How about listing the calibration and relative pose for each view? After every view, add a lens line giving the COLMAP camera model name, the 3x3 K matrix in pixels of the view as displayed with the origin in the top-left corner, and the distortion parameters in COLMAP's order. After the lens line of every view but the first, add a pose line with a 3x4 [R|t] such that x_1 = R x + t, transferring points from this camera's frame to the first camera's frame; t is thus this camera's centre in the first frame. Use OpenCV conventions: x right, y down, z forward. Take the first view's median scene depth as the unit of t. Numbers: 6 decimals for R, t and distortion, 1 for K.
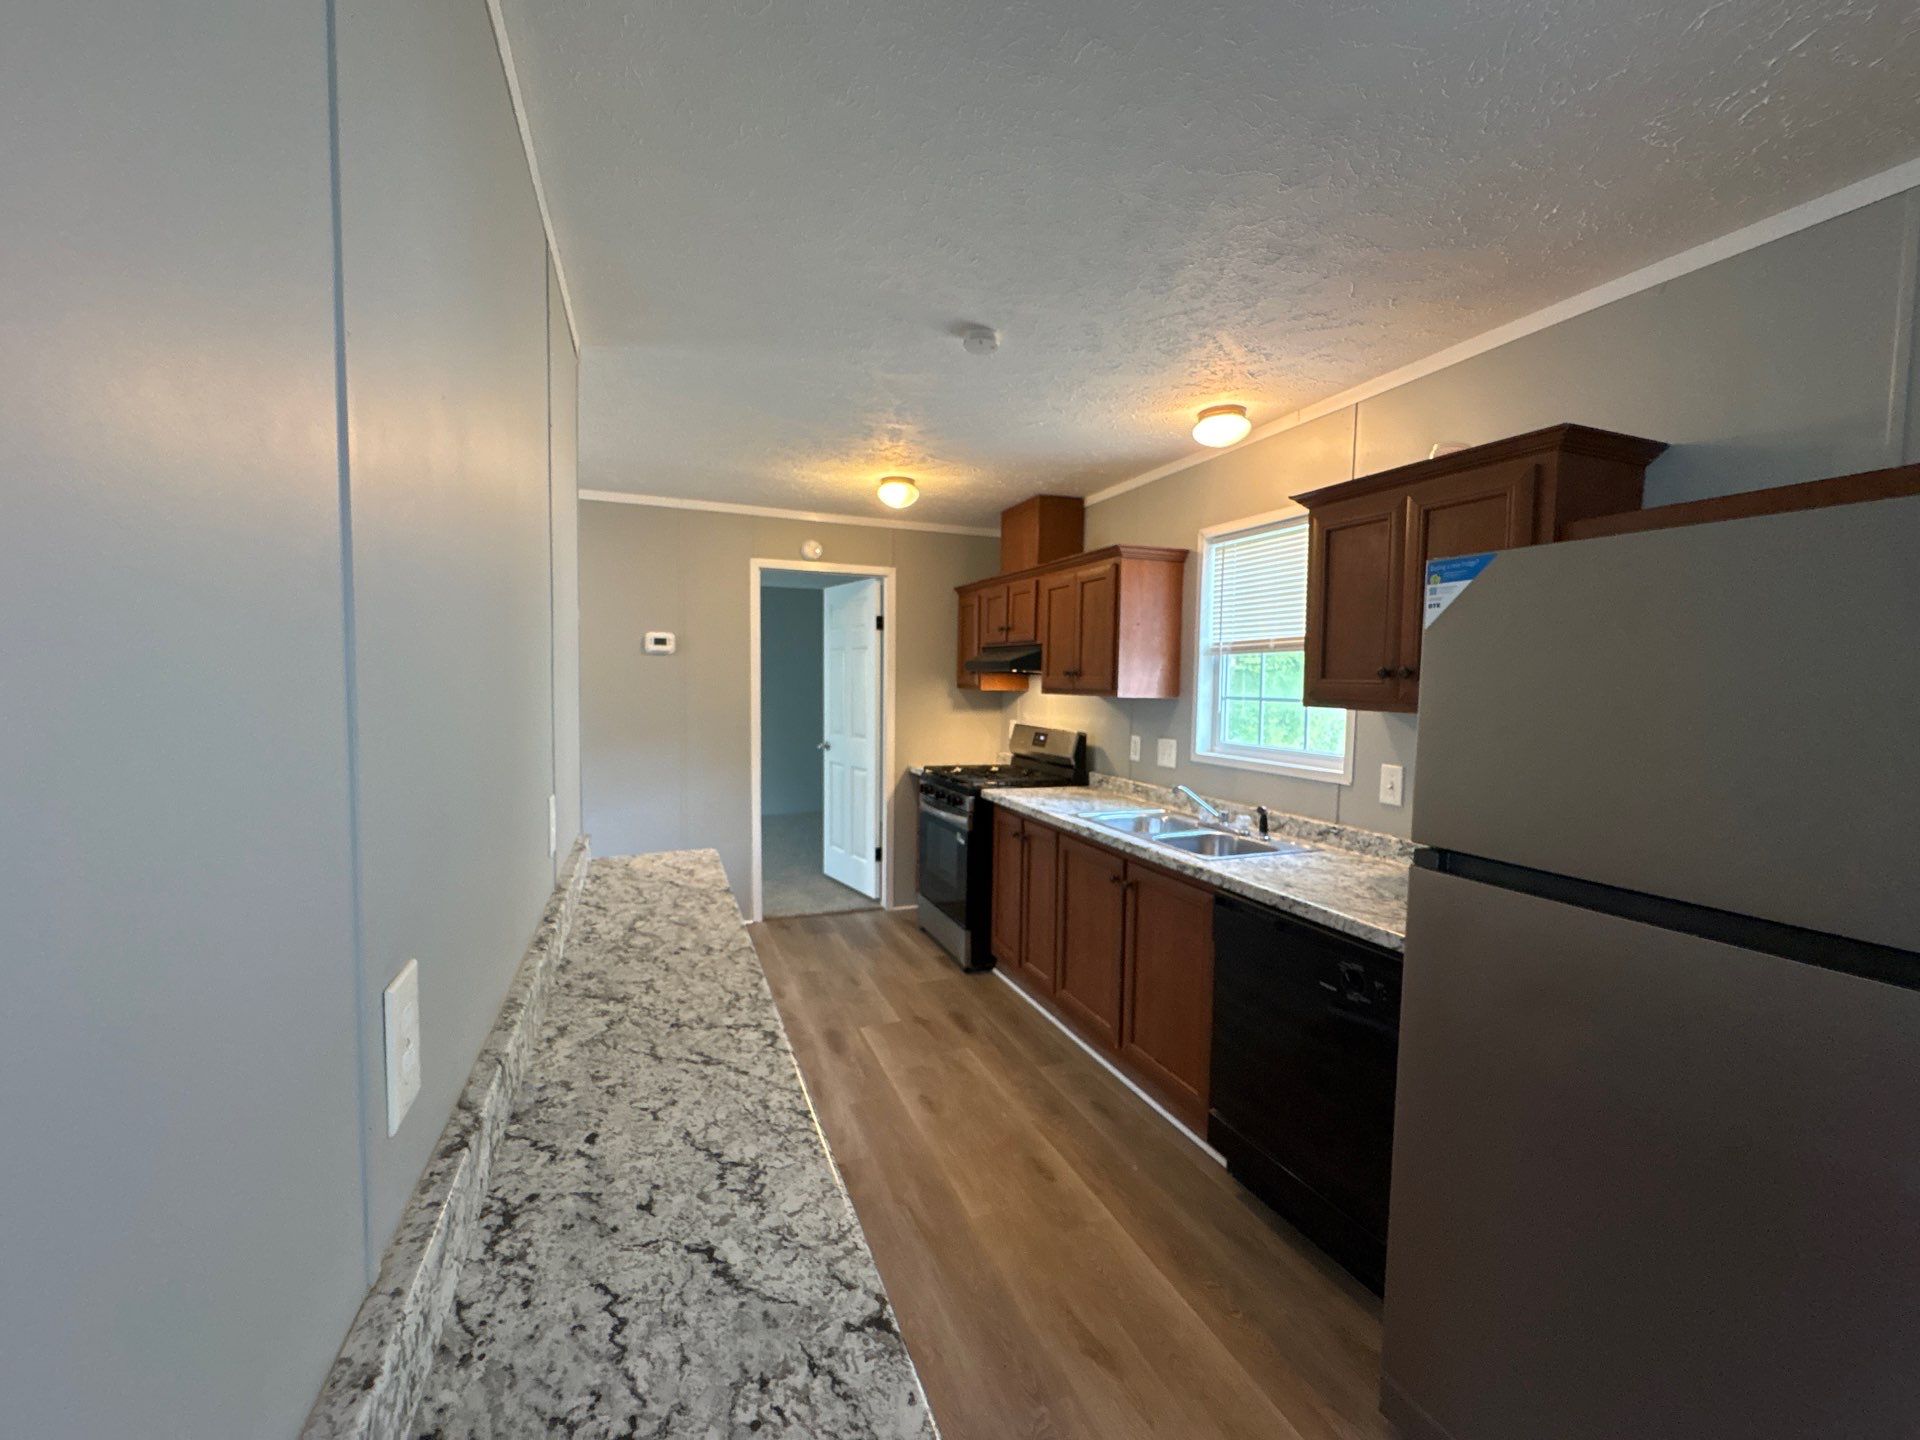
lens RADIAL K [[765.1, 0, 960.0], [0, 765.1, 720.0], [0, 0, 1]] dist [0.001372, 0.000069]
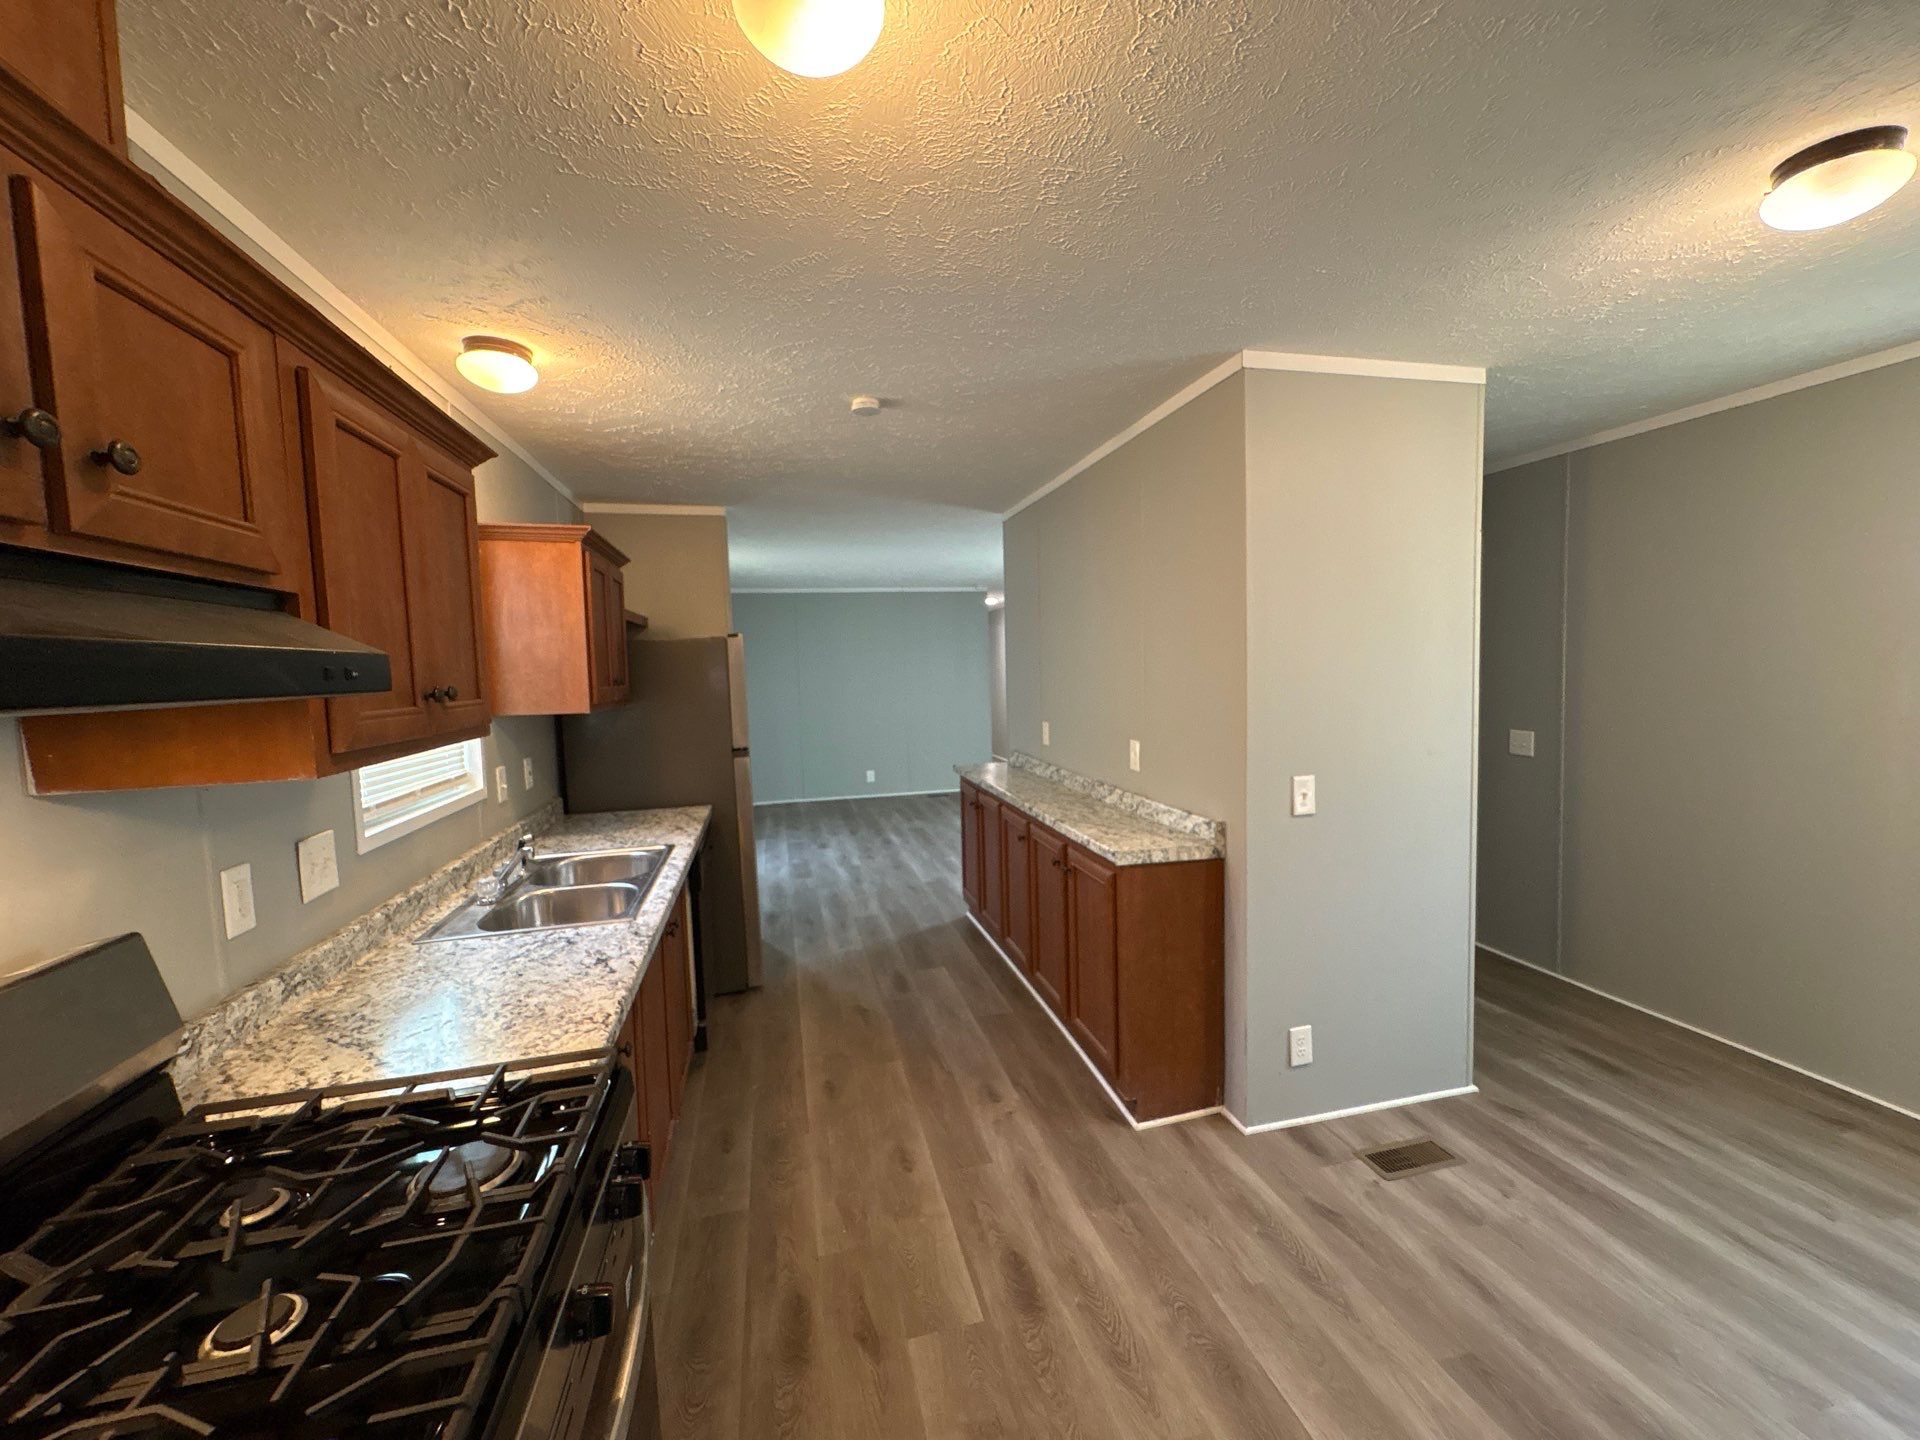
lens RADIAL K [[765.1, 0, 960.0], [0, 765.1, 720.0], [0, 0, 1]] dist [0.001372, 0.000069]
pose [[-0.989357, 0.003341, 0.145469, -0.190503], [0.022611, 0.991122, 0.131019, -0.100726], [-0.143739, 0.132914, -0.980649, 1.448324]]
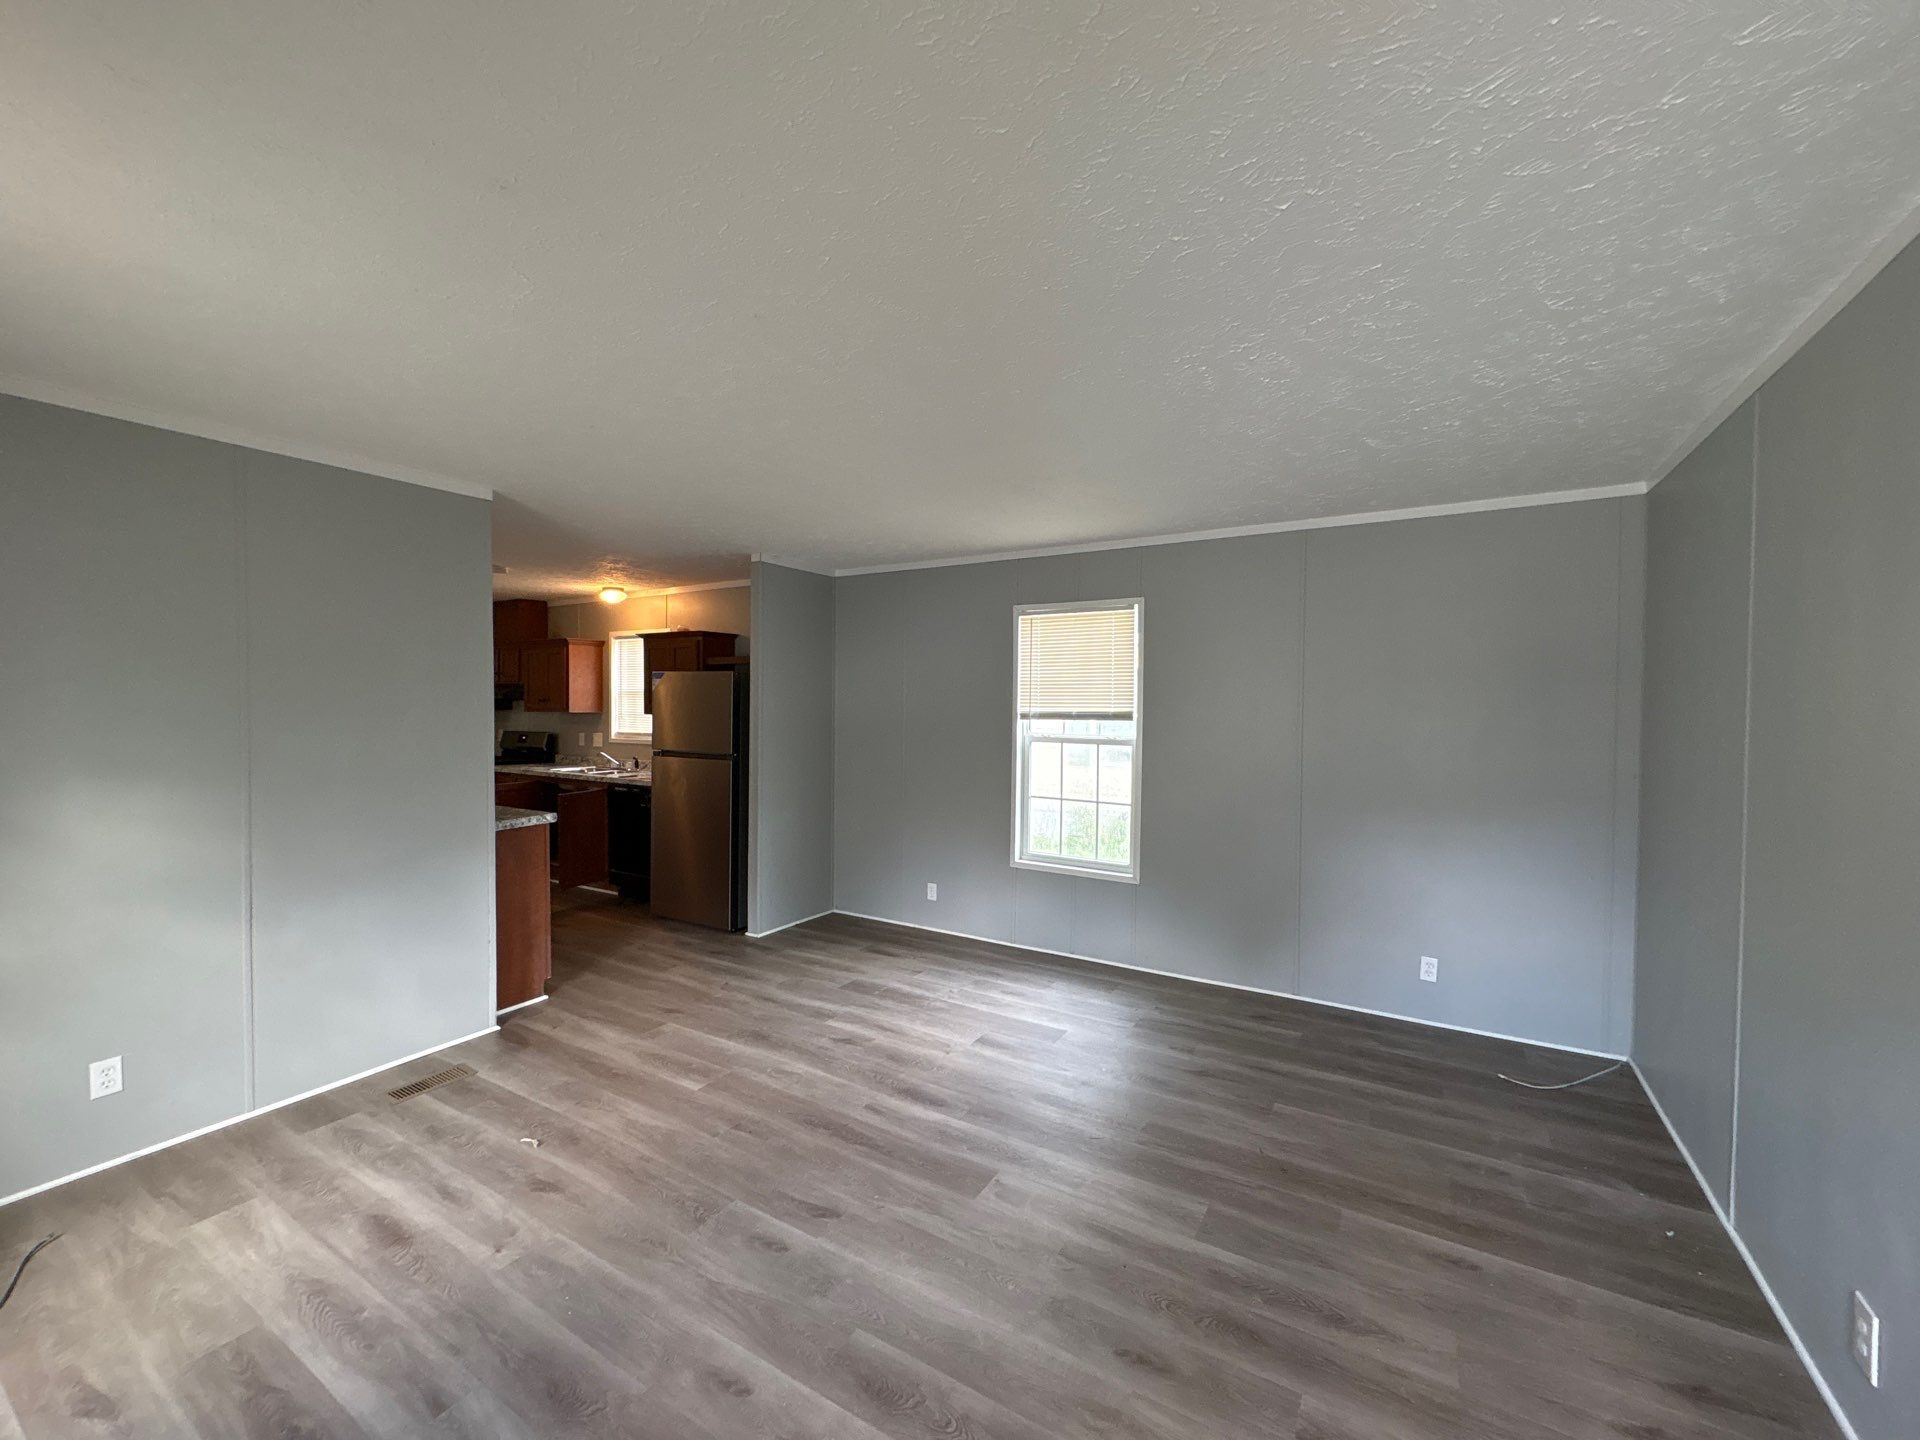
lens RADIAL K [[765.1, 0, 960.0], [0, 765.1, 720.0], [0, 0, 1]] dist [0.001372, 0.000069]
pose [[0.798633, -0.025020, 0.601299, -0.185861], [0.040794, 0.999088, -0.012610, 0.057906], [-0.600435, 0.034600, 0.798925, -1.231735]]
